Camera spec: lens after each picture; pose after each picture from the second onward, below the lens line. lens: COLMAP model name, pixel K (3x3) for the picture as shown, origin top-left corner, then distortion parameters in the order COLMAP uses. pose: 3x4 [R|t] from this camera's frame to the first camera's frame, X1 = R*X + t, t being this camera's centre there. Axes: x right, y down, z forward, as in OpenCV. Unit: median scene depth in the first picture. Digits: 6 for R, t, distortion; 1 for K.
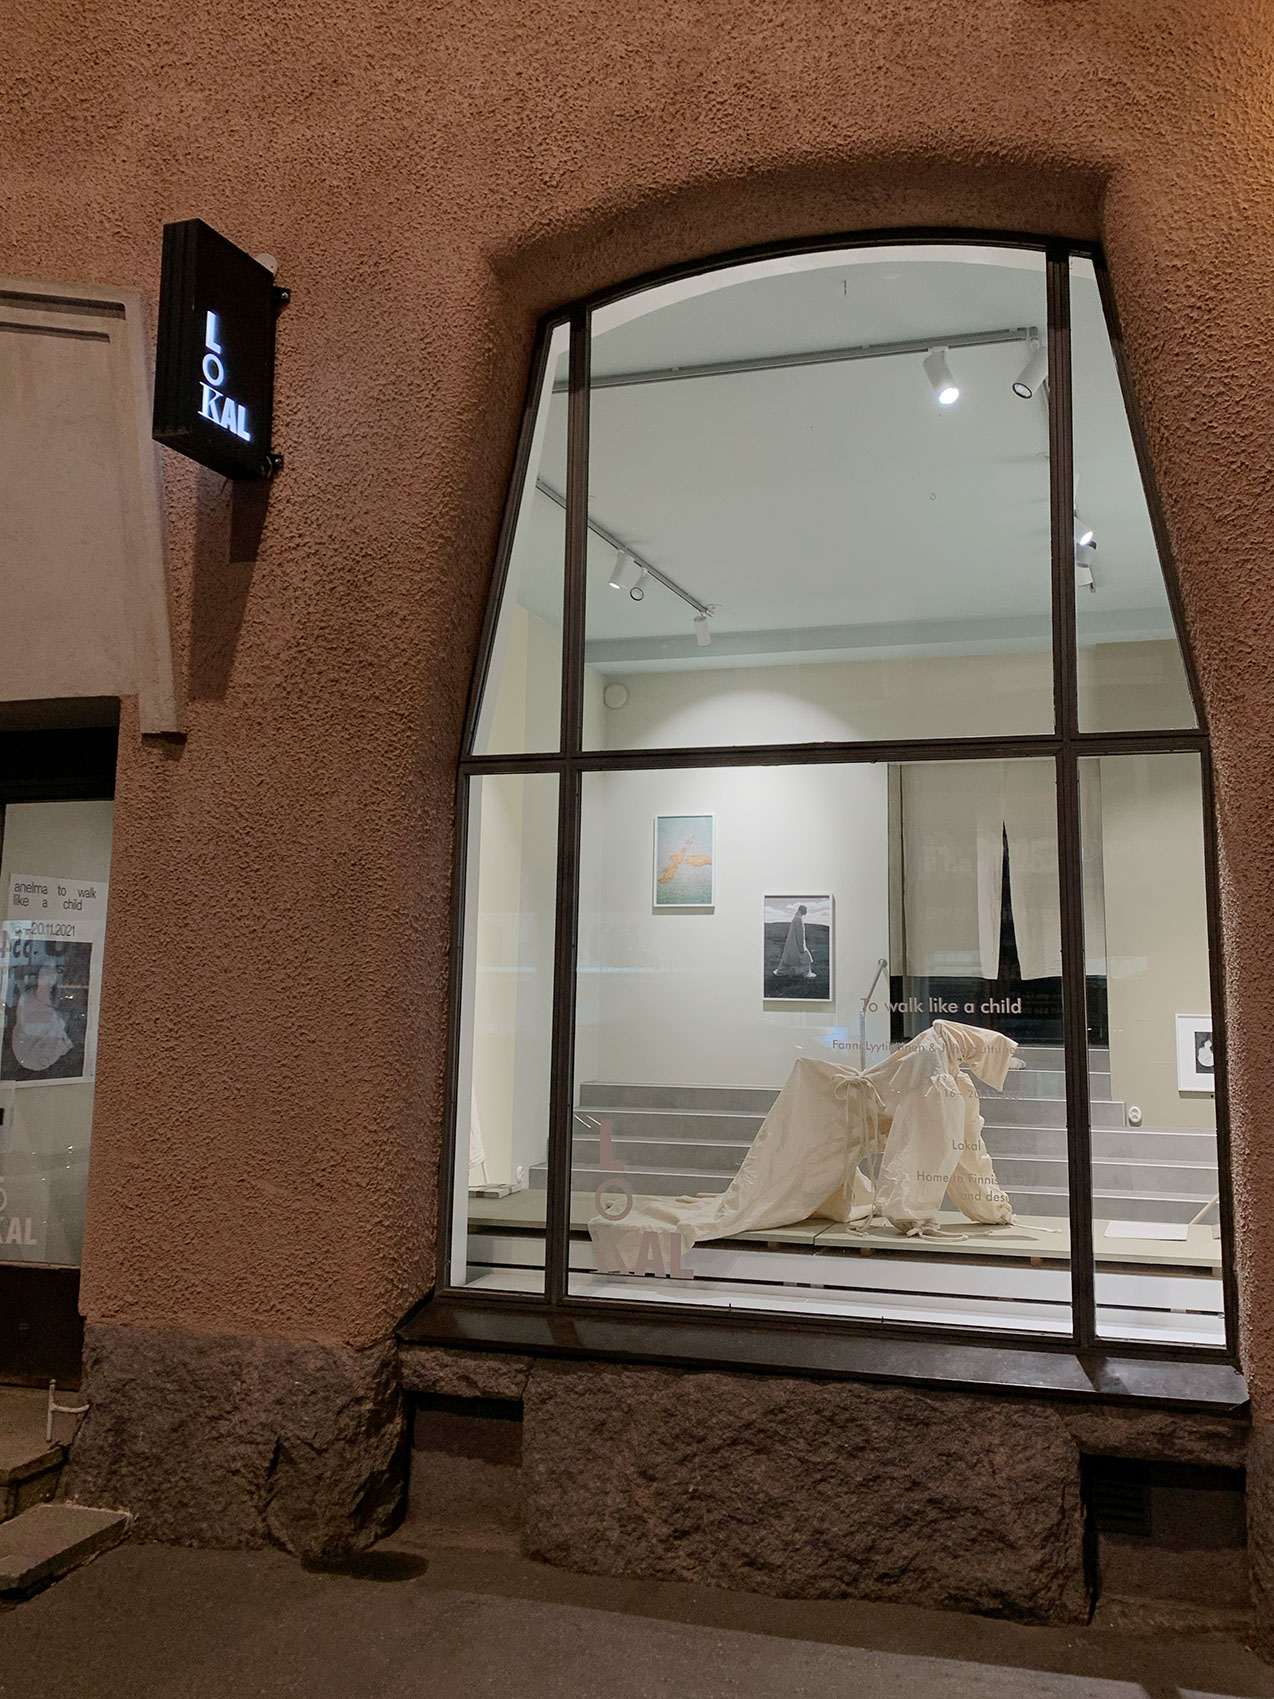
lens RADIAL K [[1360.1, 0, 637.0], [0, 1360.1, 849.5], [0, 0, 1]] dist [-0.007721, 0.003441]
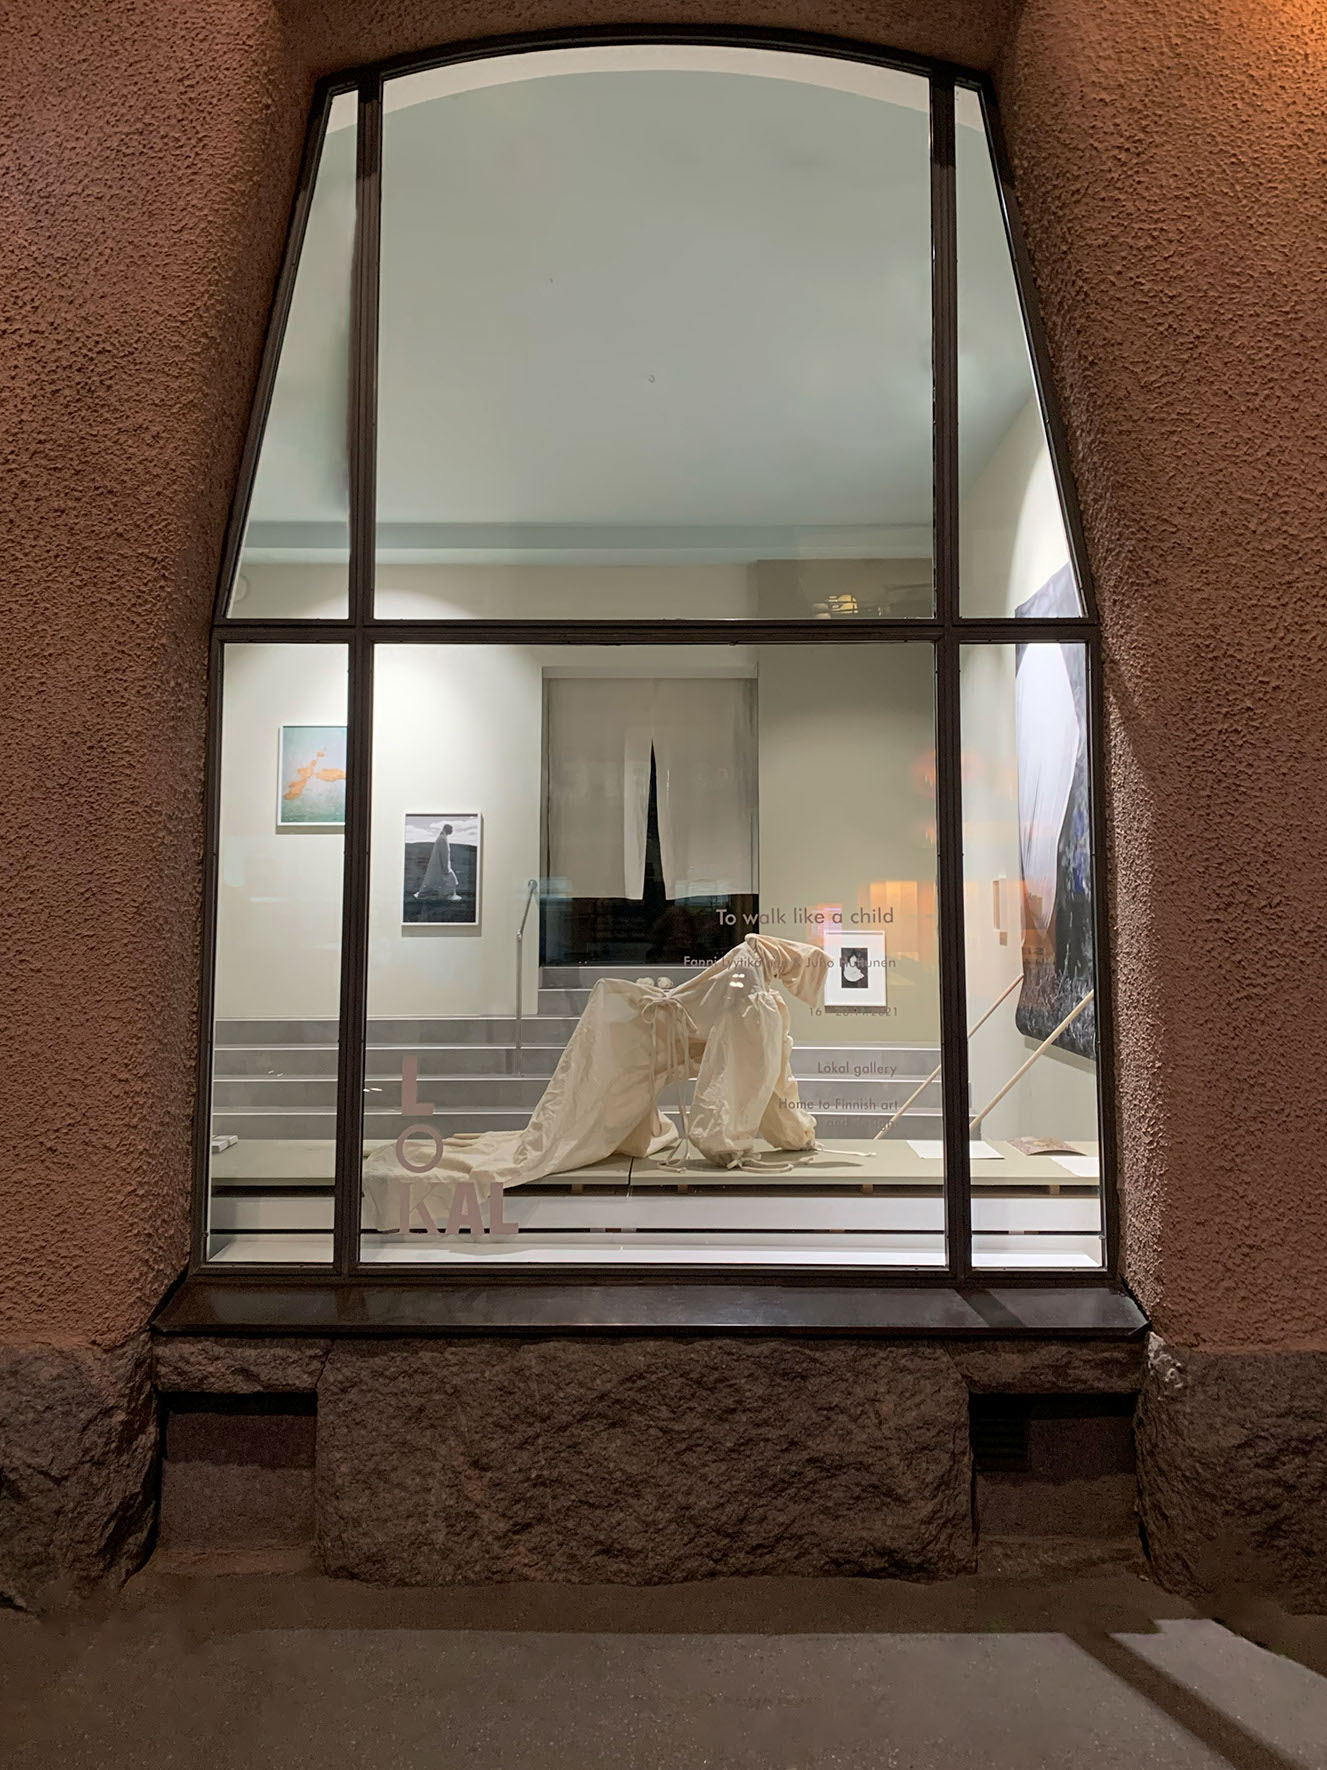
lens RADIAL K [[1422.2, 0, 663.2], [0, 1422.2, 840.4], [0, 0, 1]] dist [-0.002634, -0.001899]
pose [[0.962280, 0.005874, 0.271998, -0.126531], [-0.019939, 0.998601, 0.048975, 0.021087], [-0.271330, -0.052551, 0.961051, 0.126847]]
